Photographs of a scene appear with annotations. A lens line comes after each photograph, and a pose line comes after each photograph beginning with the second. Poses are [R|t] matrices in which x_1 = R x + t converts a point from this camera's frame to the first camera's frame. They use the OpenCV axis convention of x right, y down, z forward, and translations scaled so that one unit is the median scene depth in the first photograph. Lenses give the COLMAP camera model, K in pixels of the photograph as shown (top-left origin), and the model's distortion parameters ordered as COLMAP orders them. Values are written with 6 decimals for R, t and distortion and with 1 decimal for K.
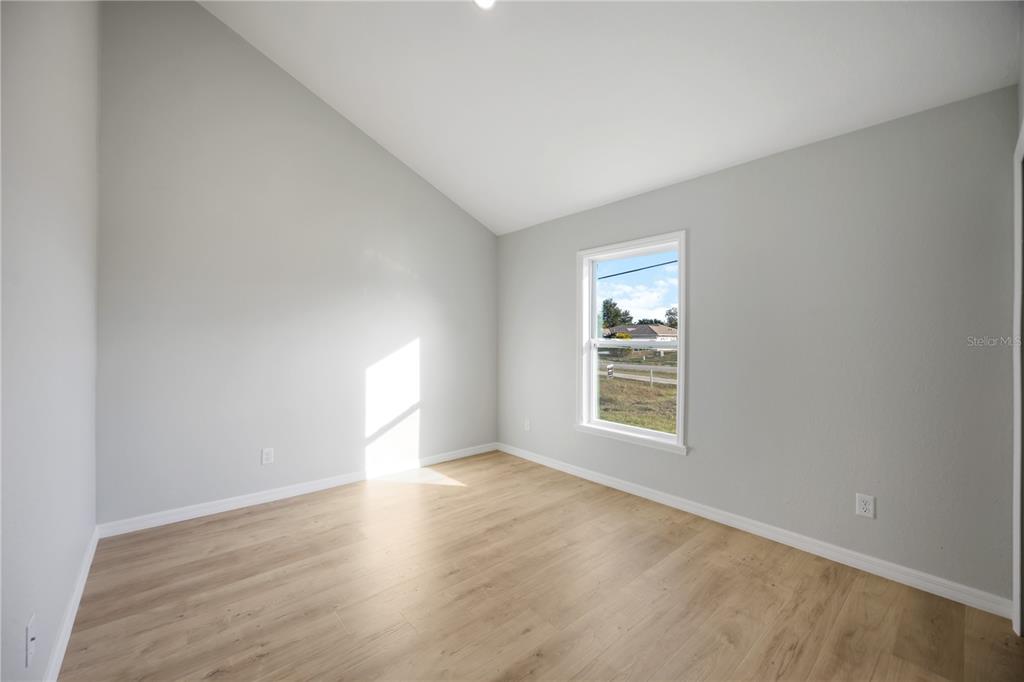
lens RADIAL K [[402.0, 0, 524.9], [0, 402.0, 341.1], [0, 0, 1]] dist [0.007229, -0.001845]
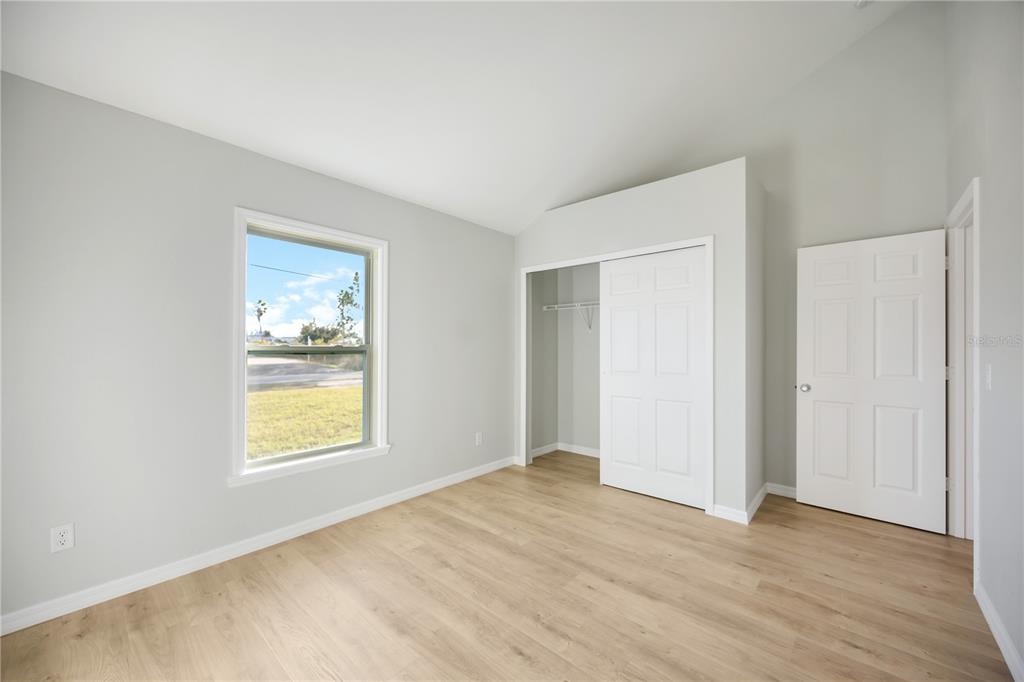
lens RADIAL K [[402.0, 0, 513.6], [0, 402.0, 335.5], [0, 0, 1]] dist [0.007229, -0.001845]
pose [[-0.112235, 0.025237, 0.993361, -0.890981], [0.002320, 0.999681, -0.025135, -0.001106], [-0.993679, -0.000516, -0.112258, 0.997164]]
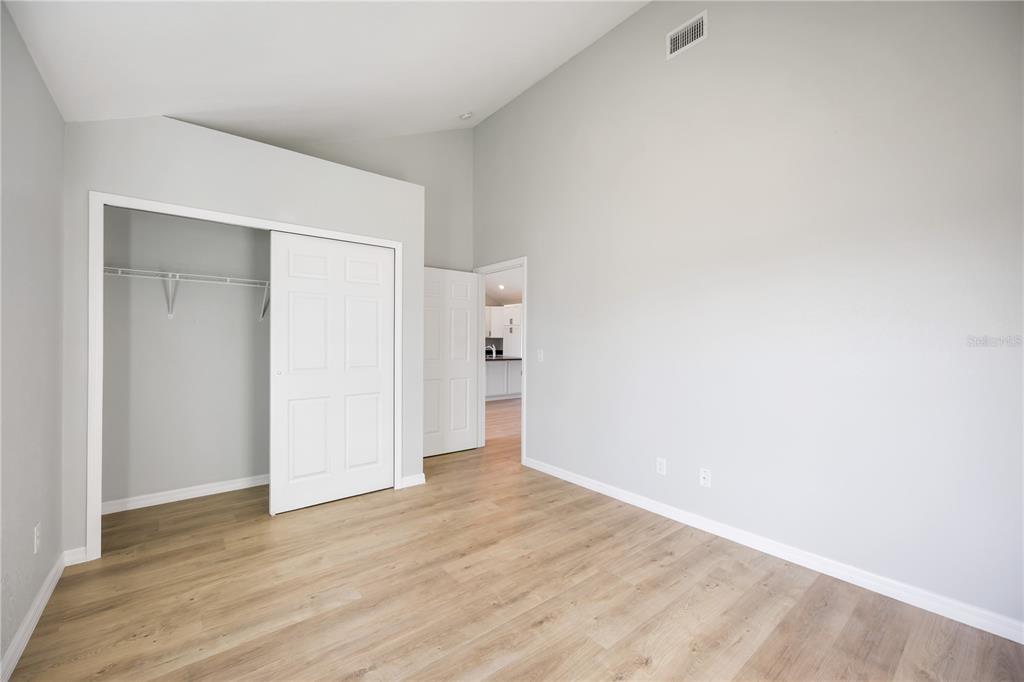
lens RADIAL K [[402.0, 0, 522.6], [0, 402.0, 333.2], [0, 0, 1]] dist [0.007229, -0.001845]
pose [[-0.999038, -0.009609, 0.042786, -0.161763], [-0.010534, 0.999714, -0.021450, 0.001721], [-0.042568, -0.021881, -0.998854, 1.695908]]
